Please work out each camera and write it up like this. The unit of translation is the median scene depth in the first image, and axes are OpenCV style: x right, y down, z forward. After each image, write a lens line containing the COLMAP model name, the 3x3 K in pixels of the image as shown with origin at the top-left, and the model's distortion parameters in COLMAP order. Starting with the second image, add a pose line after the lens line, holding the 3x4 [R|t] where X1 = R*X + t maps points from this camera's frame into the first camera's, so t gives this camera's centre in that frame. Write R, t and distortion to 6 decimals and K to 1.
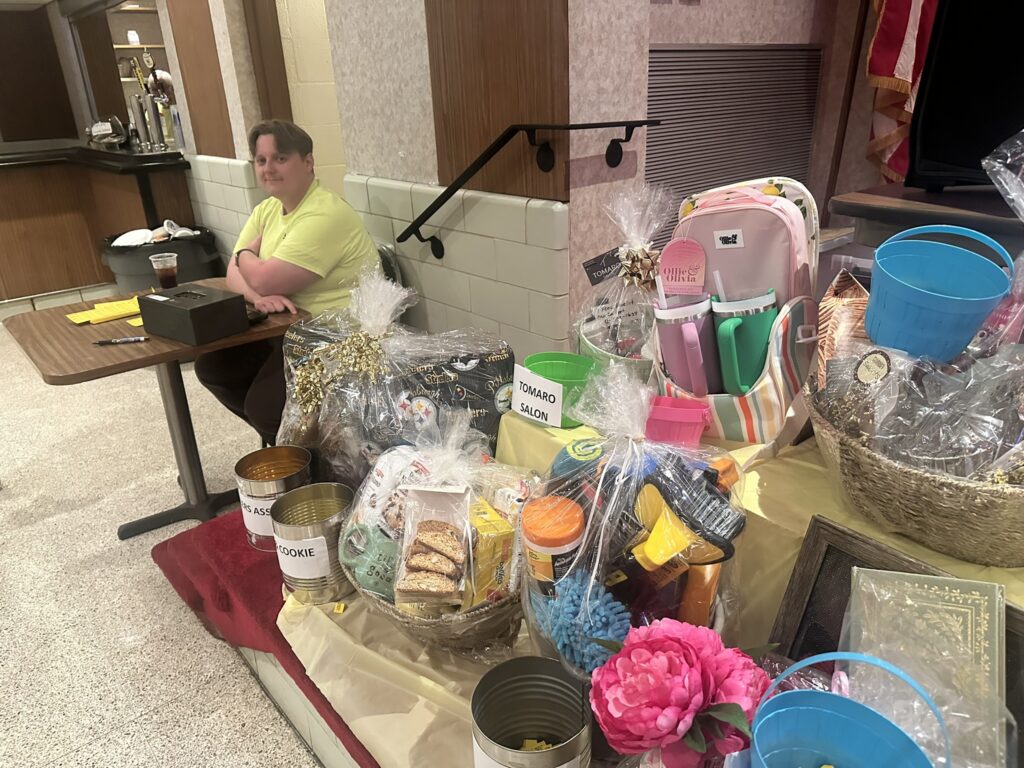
lens RADIAL K [[720.3, 0, 512.0], [0, 720.3, 384.0], [0, 0, 1]] dist [0.077916, -0.113956]
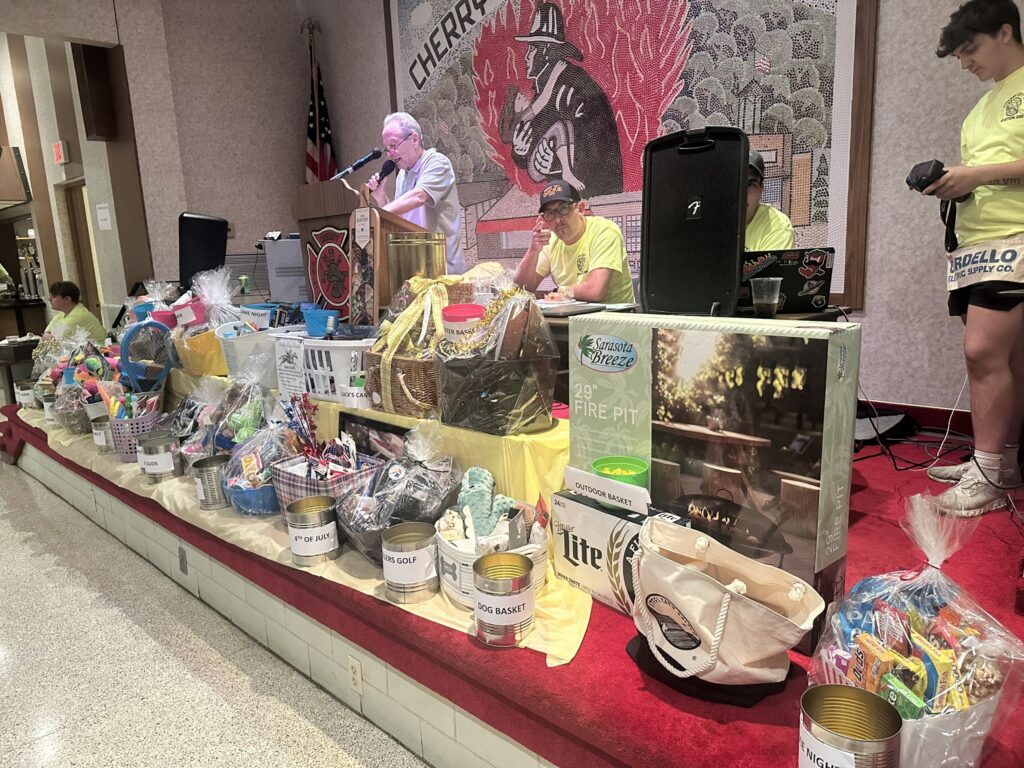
lens RADIAL K [[720.3, 0, 512.0], [0, 720.3, 384.0], [0, 0, 1]] dist [0.077916, -0.113956]
pose [[0.995729, -0.017594, 0.090634, 1.187310], [0.035836, 0.978360, -0.203781, 0.662996], [-0.085087, 0.206159, 0.974812, -1.808965]]
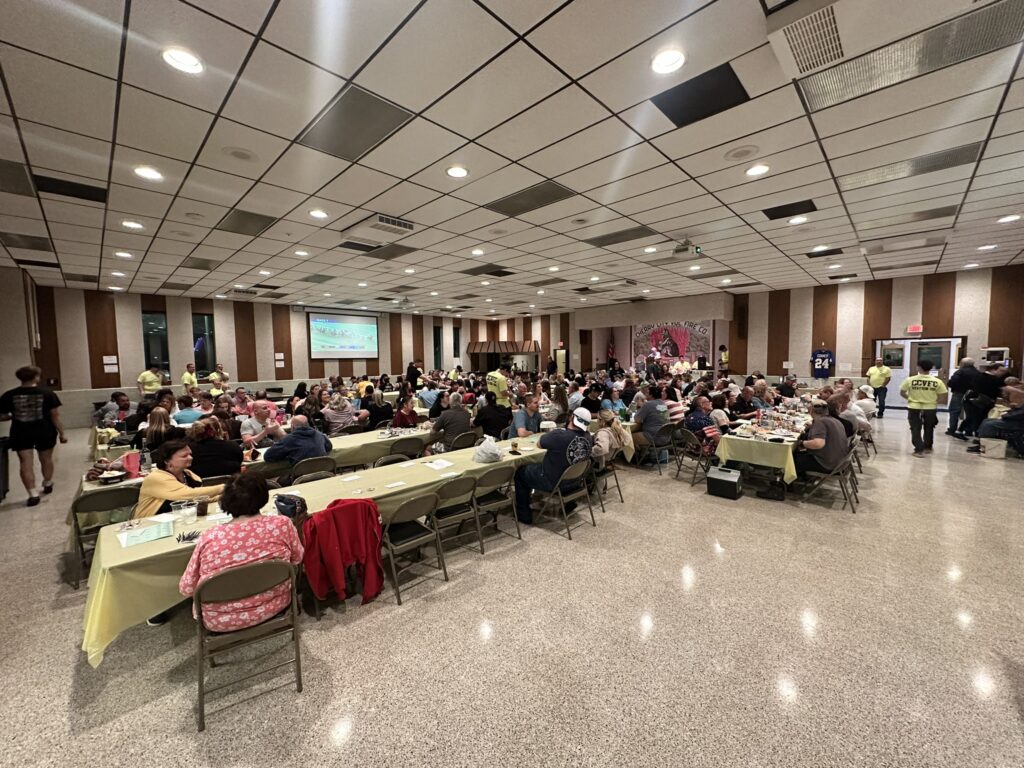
lens RADIAL K [[406.5, 0, 512.9], [0, 406.5, 382.0], [0, 0, 1]] dist [0.002467, 0.000391]
pose [[0.995105, 0.021074, 0.096547, -2.586102], [0.011809, 0.944634, -0.327914, 2.936188], [-0.098113, 0.327449, 0.939761, -7.376951]]
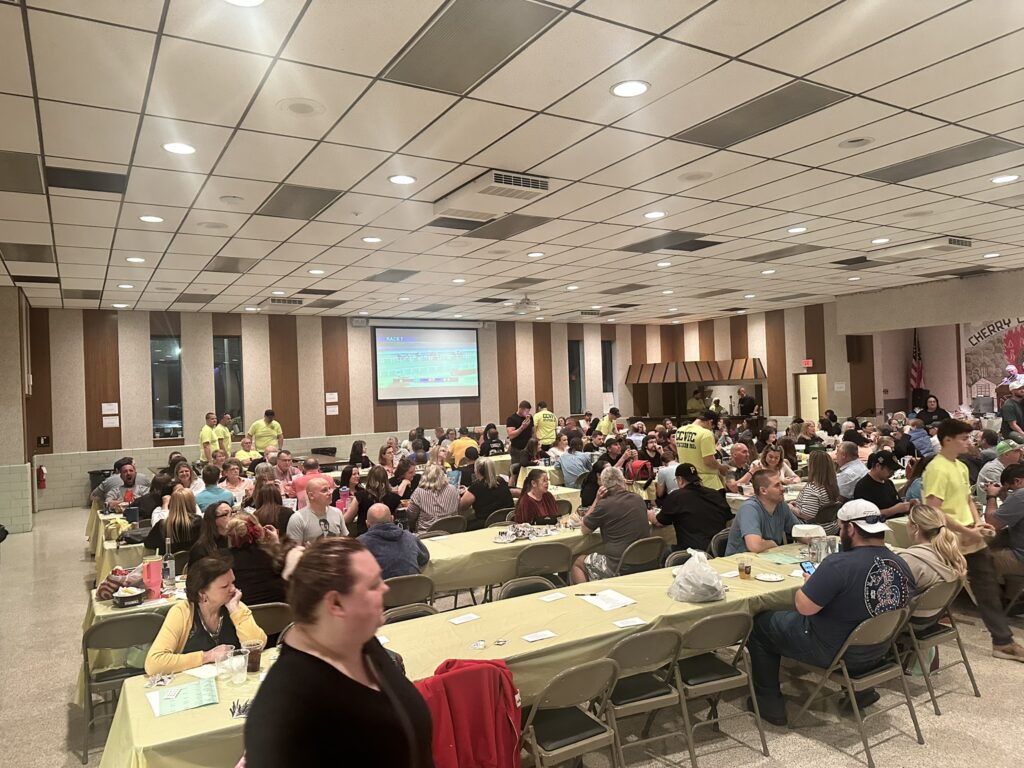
lens RADIAL K [[712.0, 0, 512.0], [0, 712.0, 384.0], [0, 0, 1]] dist [0.088667, -0.107911]
pose [[0.985798, 0.003264, -0.167904, -2.676017], [-0.068257, 0.921289, -0.382841, 2.888210], [0.153439, 0.388865, 0.908428, -7.407692]]
